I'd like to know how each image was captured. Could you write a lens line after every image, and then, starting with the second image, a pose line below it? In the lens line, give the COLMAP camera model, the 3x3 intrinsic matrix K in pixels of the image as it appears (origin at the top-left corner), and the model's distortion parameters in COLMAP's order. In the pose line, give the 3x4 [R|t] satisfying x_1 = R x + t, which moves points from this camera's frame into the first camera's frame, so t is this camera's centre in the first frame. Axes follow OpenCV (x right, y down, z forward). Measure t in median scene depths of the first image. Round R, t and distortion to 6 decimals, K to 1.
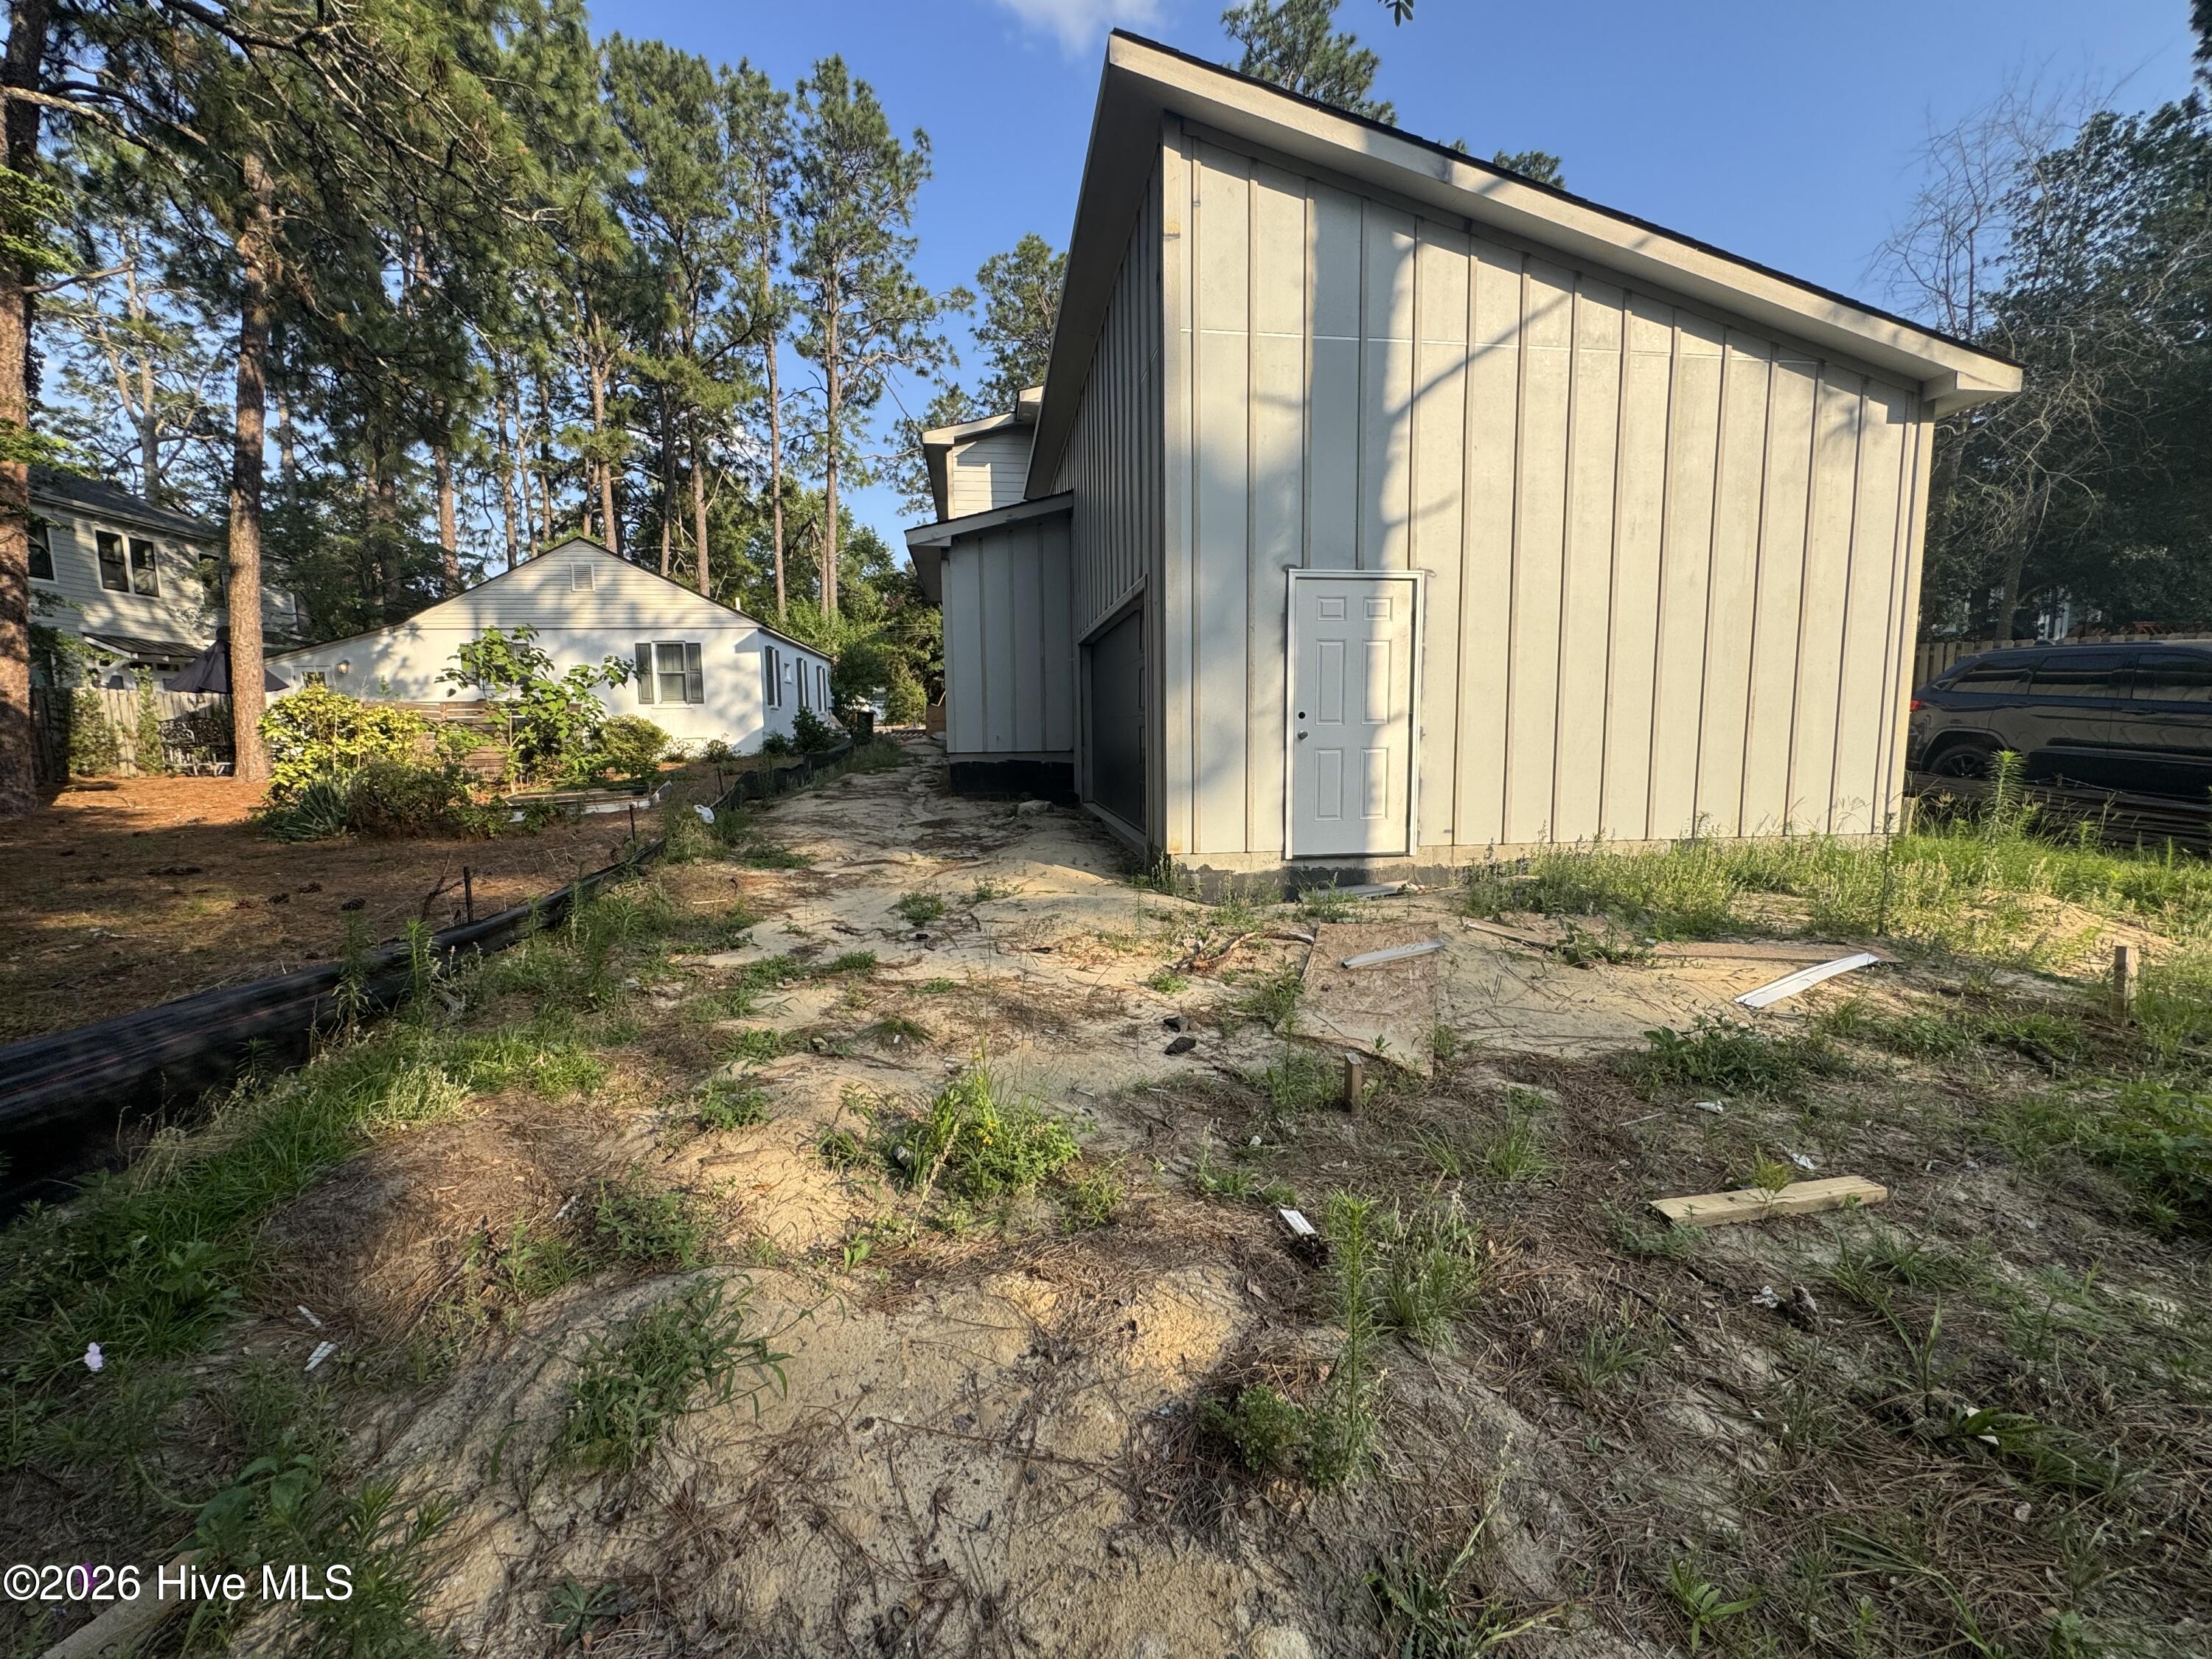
lens RADIAL K [[916.4, 0, 1105.0], [0, 916.4, 820.4], [0, 0, 1]] dist [0.000153, 0.000157]
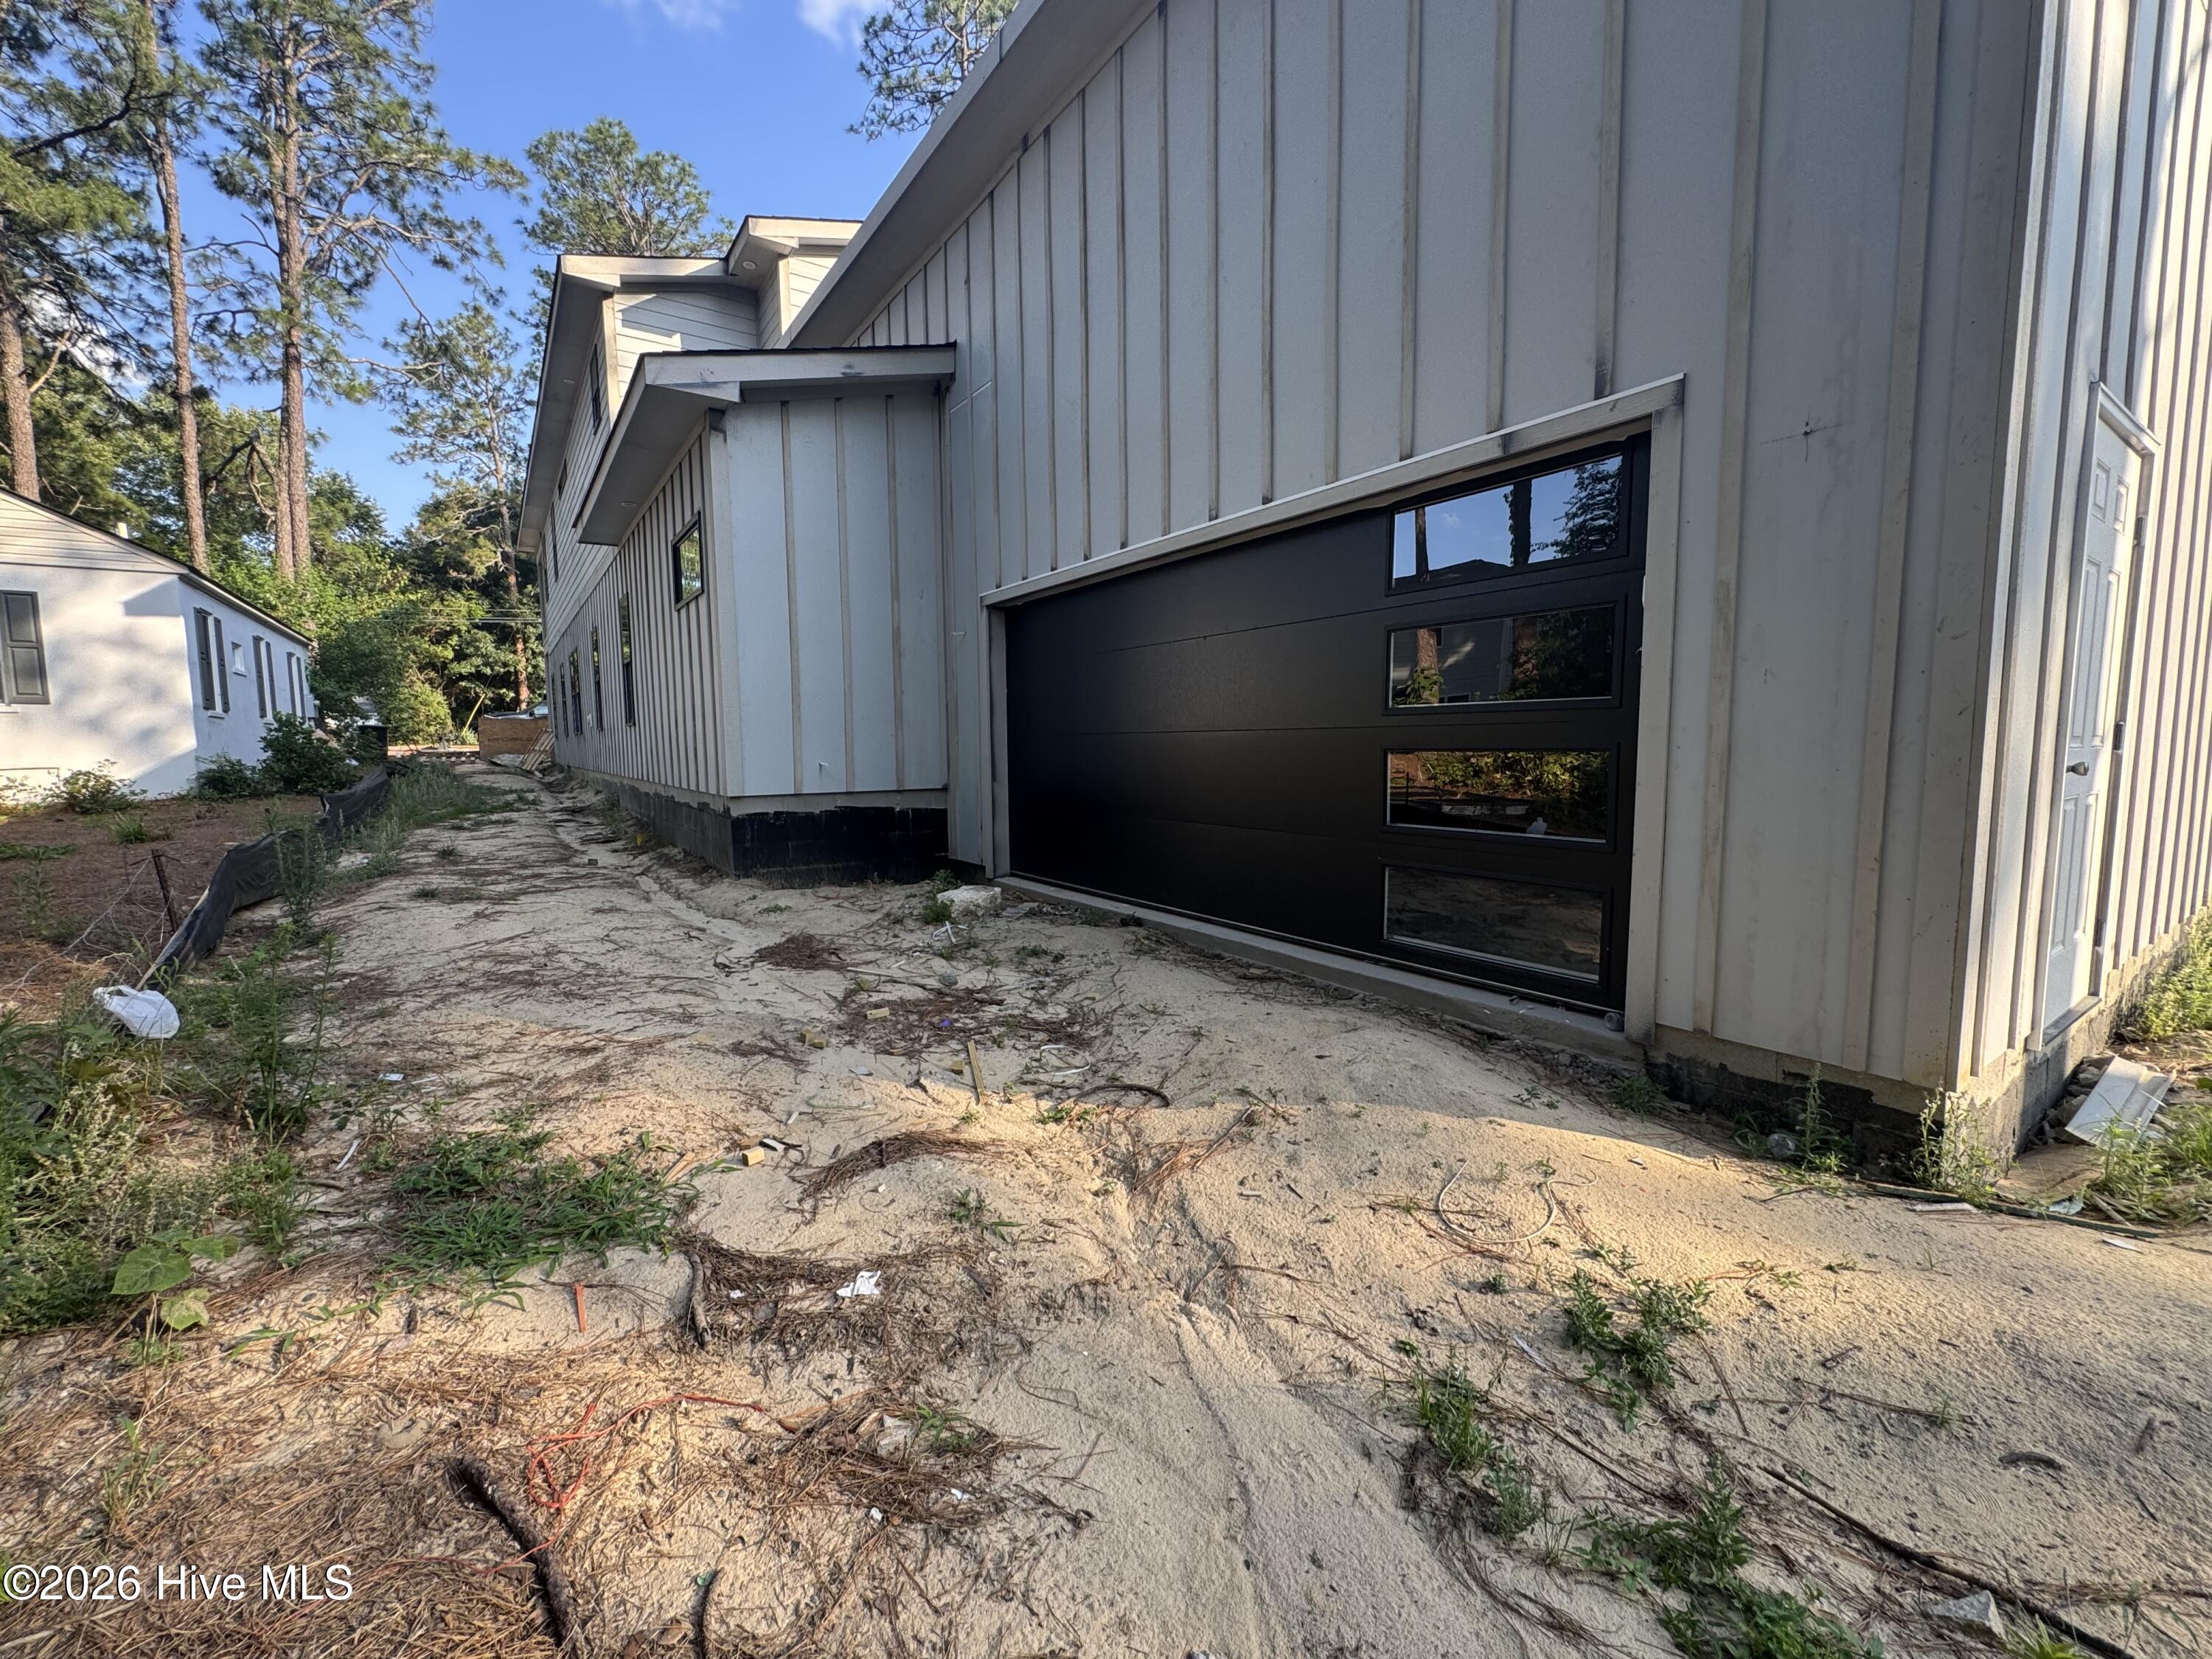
lens RADIAL K [[902.4, 0, 1107.2], [0, 902.4, 824.7], [0, 0, 1]] dist [-0.003022, -0.000211]
pose [[0.893503, -0.037835, 0.447461, -0.070776], [0.044833, 0.998982, -0.005056, -0.015303], [-0.446814, 0.024579, 0.894289, 0.146395]]
